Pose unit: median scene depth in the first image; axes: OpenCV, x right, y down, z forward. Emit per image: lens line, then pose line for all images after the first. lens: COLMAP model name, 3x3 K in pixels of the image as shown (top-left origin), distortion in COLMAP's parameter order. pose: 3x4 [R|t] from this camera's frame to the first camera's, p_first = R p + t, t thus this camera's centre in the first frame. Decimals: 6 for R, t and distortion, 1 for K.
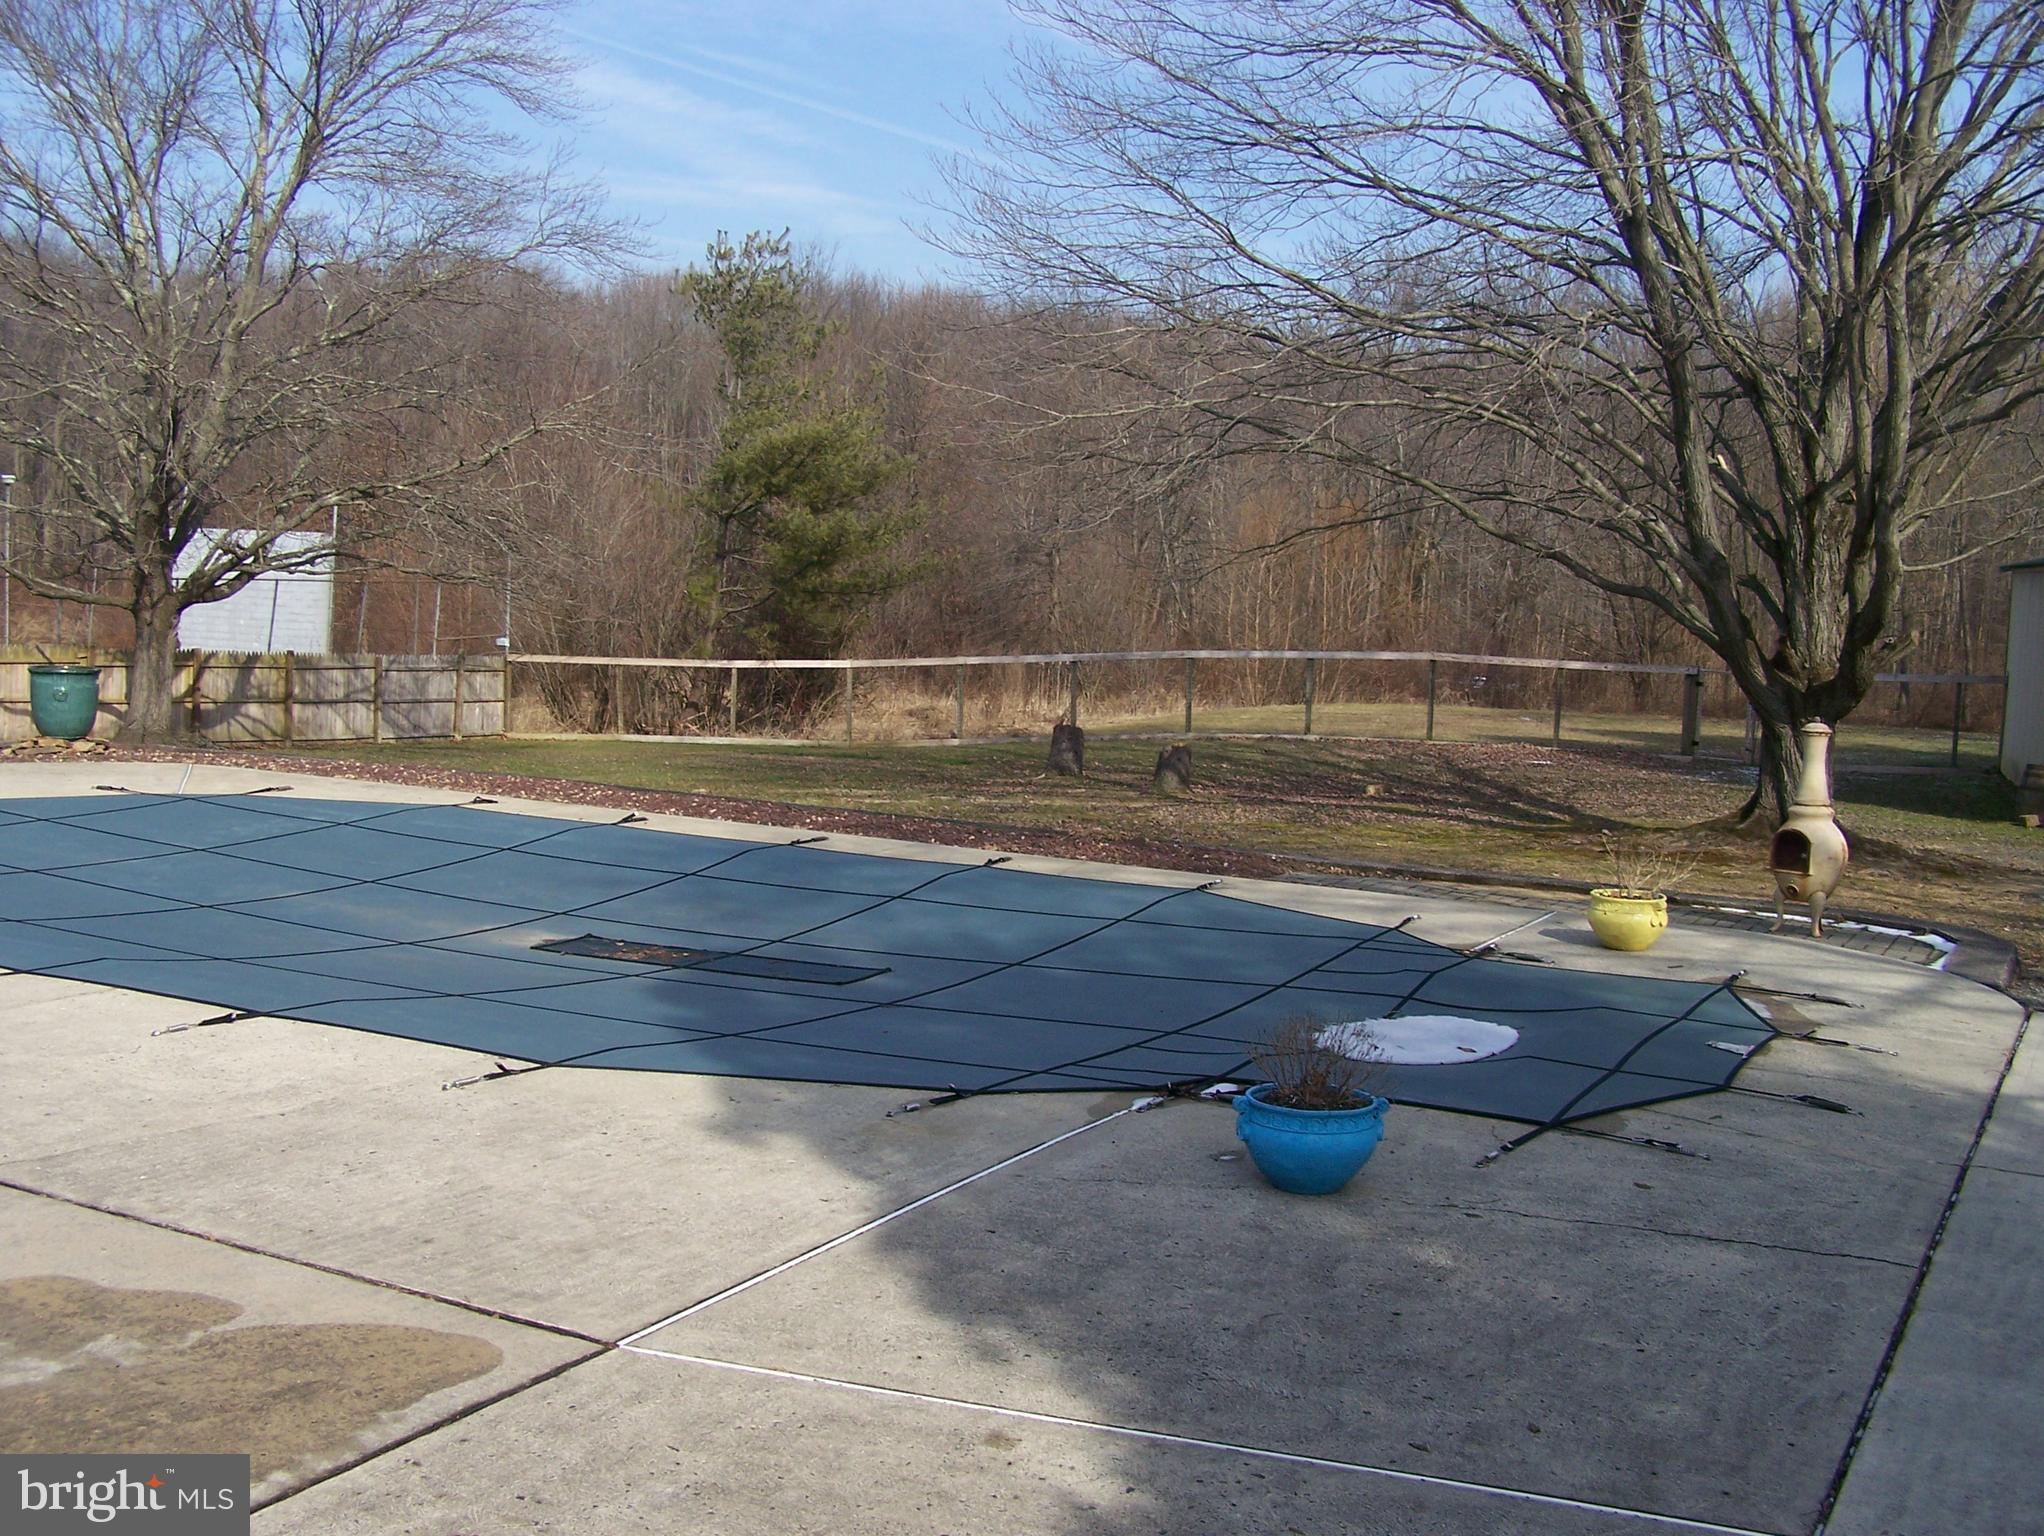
lens RADIAL K [[2280.5, 0, 1009.0], [0, 2280.5, 785.8], [0, 0, 1]] dist [-0.074702, 0.000000]
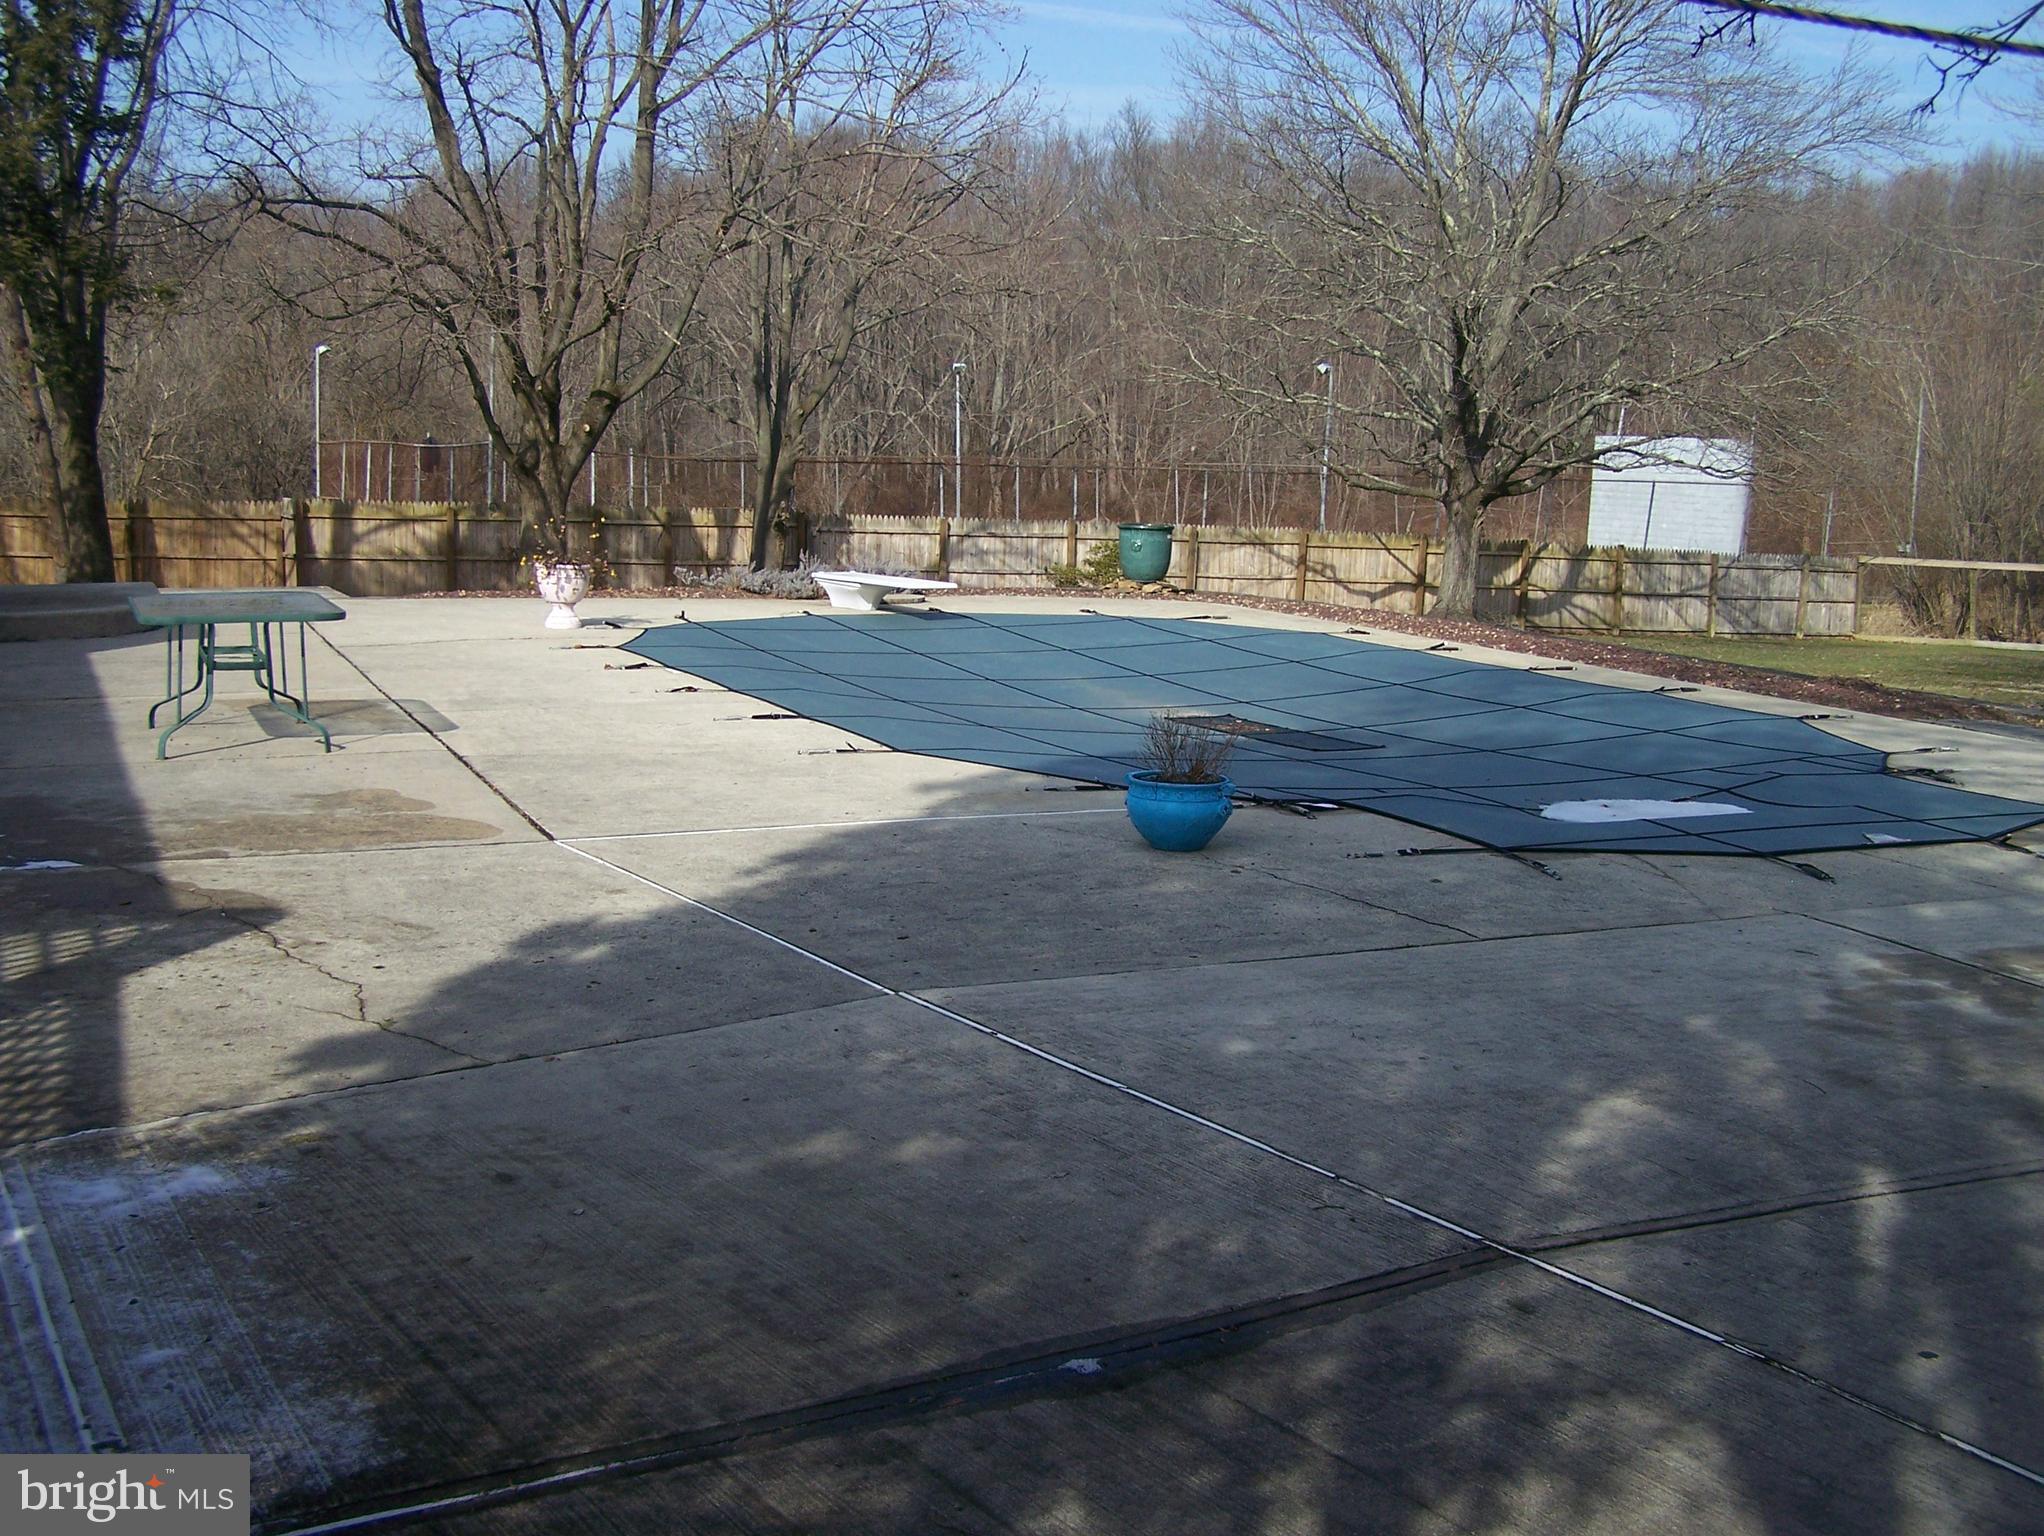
lens RADIAL K [[2280.5, 0, 1026.7], [0, 2280.5, 761.7], [0, 0, 1]] dist [-0.074702, 0.000000]
pose [[0.791297, 0.067376, -0.607709, 0.108051], [-0.051894, 0.997724, 0.043045, 0.009691], [0.609226, -0.002525, 0.792993, -0.011043]]
